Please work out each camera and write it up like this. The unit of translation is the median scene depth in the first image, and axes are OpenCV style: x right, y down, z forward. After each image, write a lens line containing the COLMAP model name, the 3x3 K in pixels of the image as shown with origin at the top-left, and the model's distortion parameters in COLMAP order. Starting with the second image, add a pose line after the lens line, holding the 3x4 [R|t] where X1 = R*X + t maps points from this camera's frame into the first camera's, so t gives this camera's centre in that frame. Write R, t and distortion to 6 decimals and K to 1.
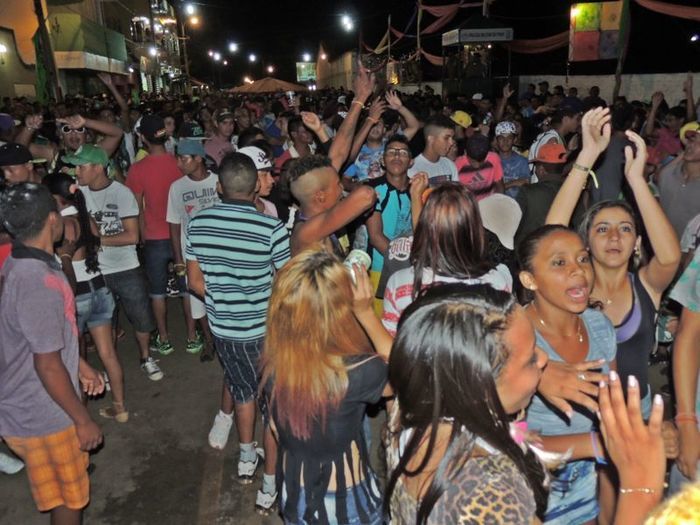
lens RADIAL K [[569.6, 0, 350.0], [0, 569.6, 262.5], [0, 0, 1]] dist [-0.014445, -0.004125]
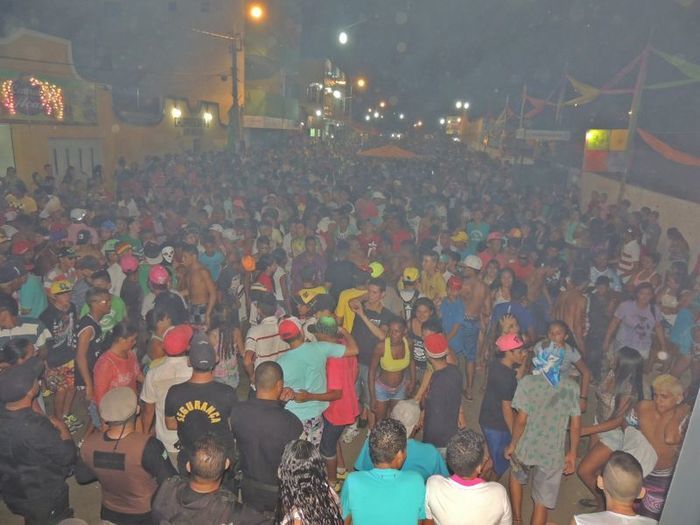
lens RADIAL K [[503.5, 0, 350.0], [0, 503.5, 262.5], [0, 0, 1]] dist [0.001607, -0.005760]
pose [[0.957648, 0.130565, -0.256638, 0.091973], [-0.141436, 0.989650, -0.024285, -0.019437], [0.250811, 0.059554, 0.966202, -0.112861]]
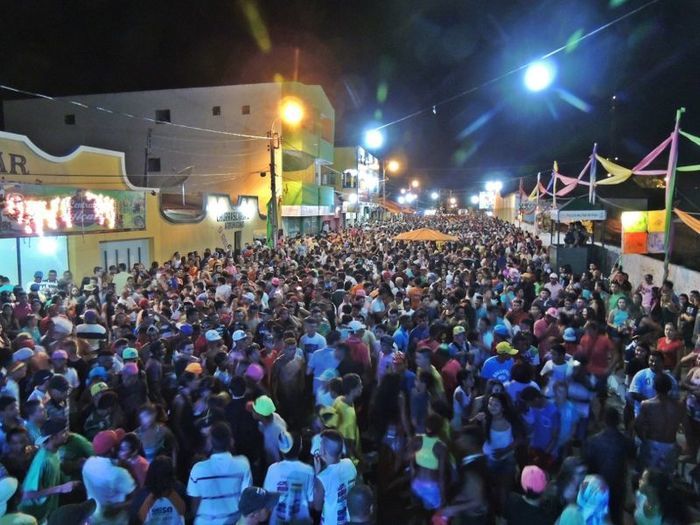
lens RADIAL K [[503.5, 0, 350.0], [0, 503.5, 262.5], [0, 0, 1]] dist [0.001607, -0.005760]
pose [[0.937982, 0.054009, -0.342451, 0.092869], [-0.116016, 0.979739, -0.163253, -0.035681], [0.326696, 0.192858, 0.925244, -0.115963]]
